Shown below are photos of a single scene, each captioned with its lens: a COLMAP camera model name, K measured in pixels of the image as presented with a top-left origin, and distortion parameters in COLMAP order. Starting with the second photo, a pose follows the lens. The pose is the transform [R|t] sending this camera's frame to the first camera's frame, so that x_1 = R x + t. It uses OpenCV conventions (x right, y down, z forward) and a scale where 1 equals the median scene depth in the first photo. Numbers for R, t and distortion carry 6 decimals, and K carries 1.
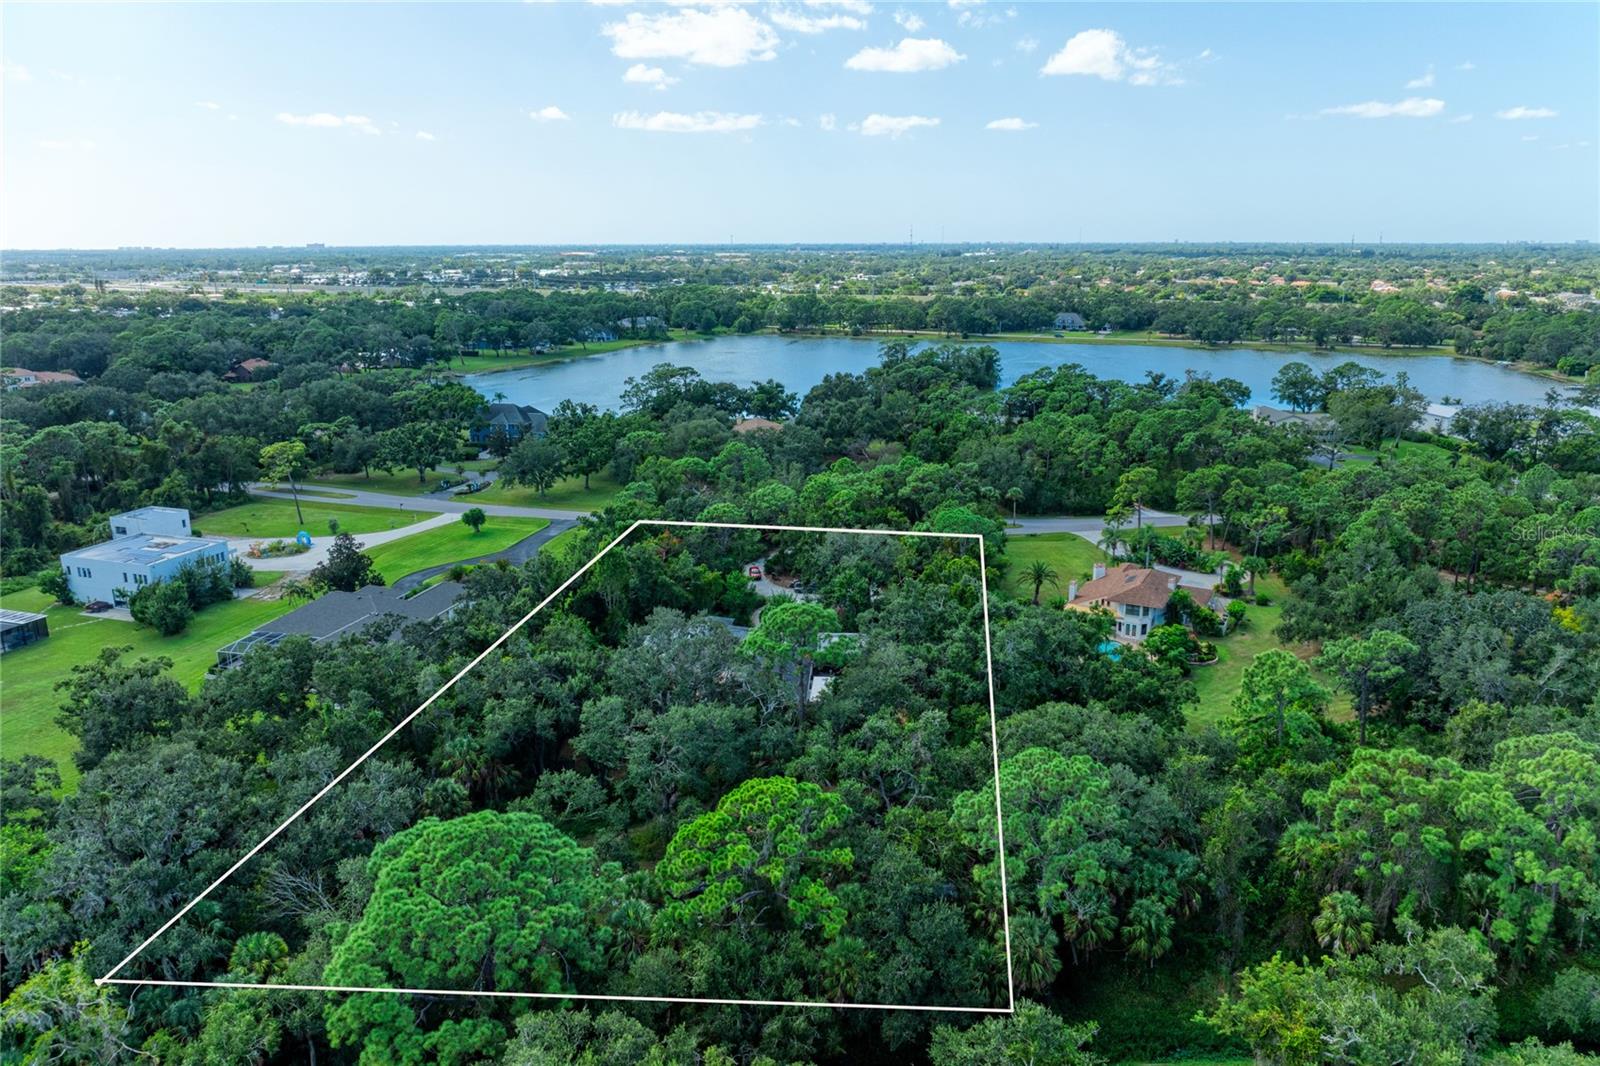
lens RADIAL K [[1069.0, 0, 800.0], [0, 1069.0, 533.0], [0, 0, 1]] dist [-0.028876, 0.002217]
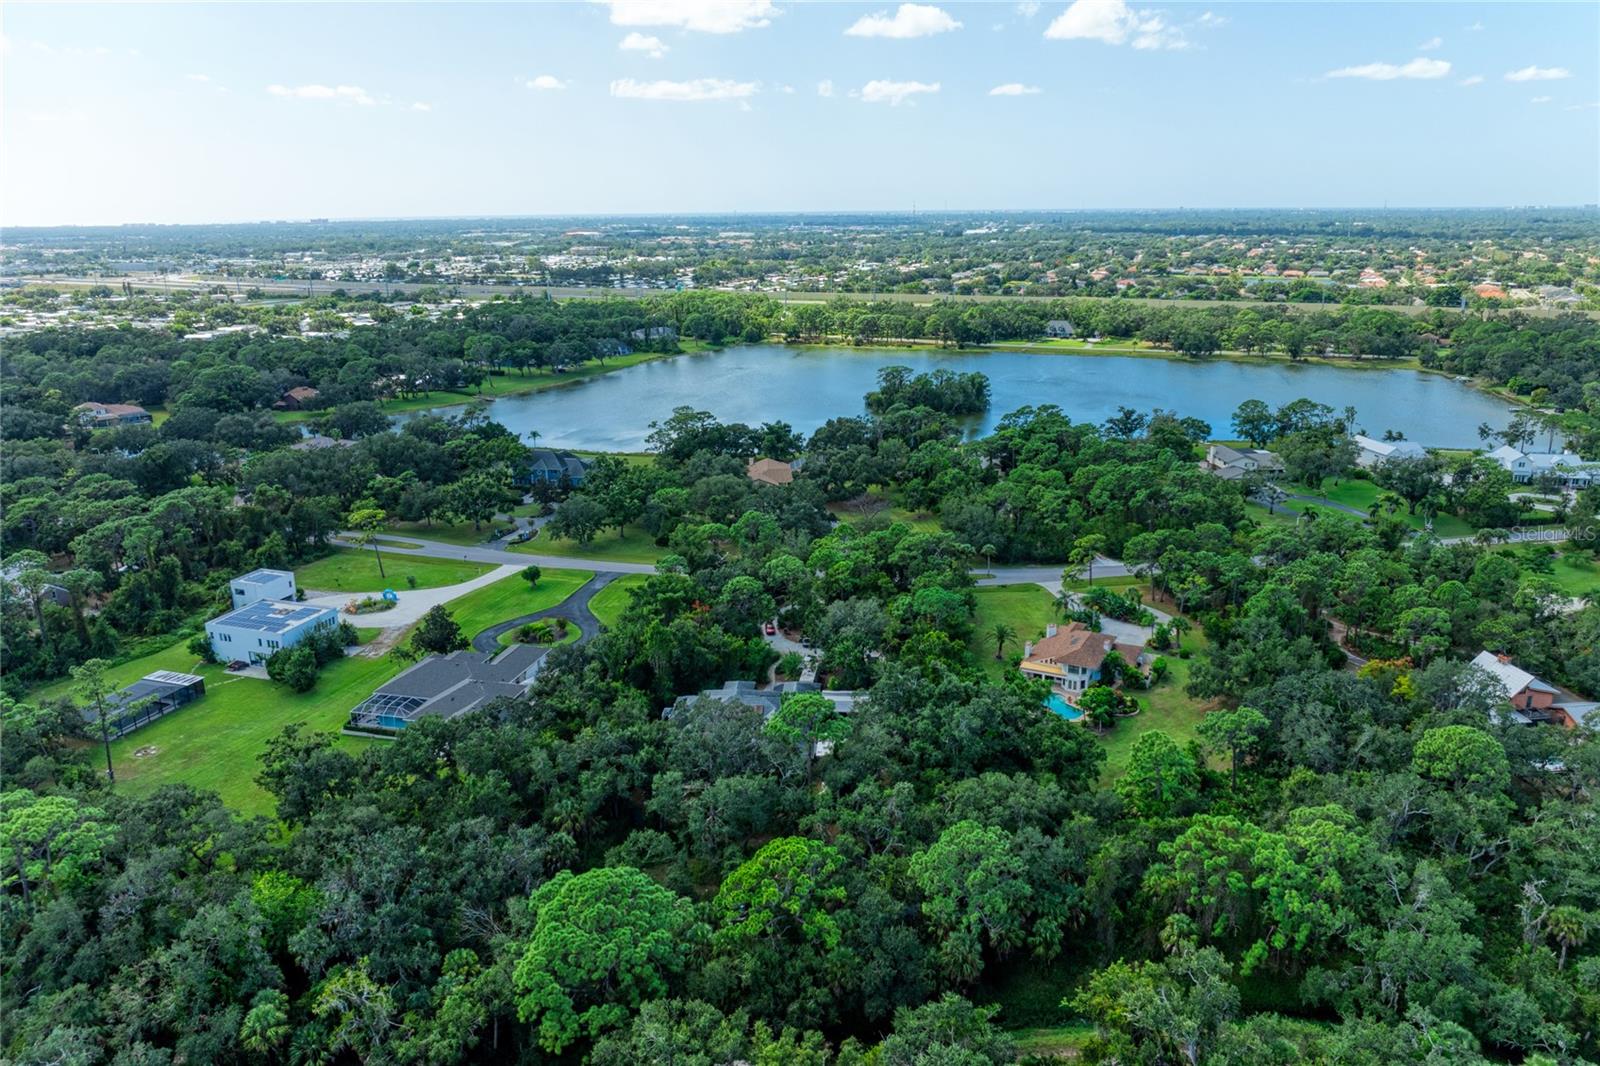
lens RADIAL K [[1069.0, 0, 800.0], [0, 1069.0, 533.0], [0, 0, 1]] dist [-0.028876, 0.002217]
pose [[0.999968, -0.006328, -0.004832, -0.001810], [0.006472, 0.999519, 0.030332, -0.116989], [0.004638, -0.030363, 0.999528, -0.226628]]
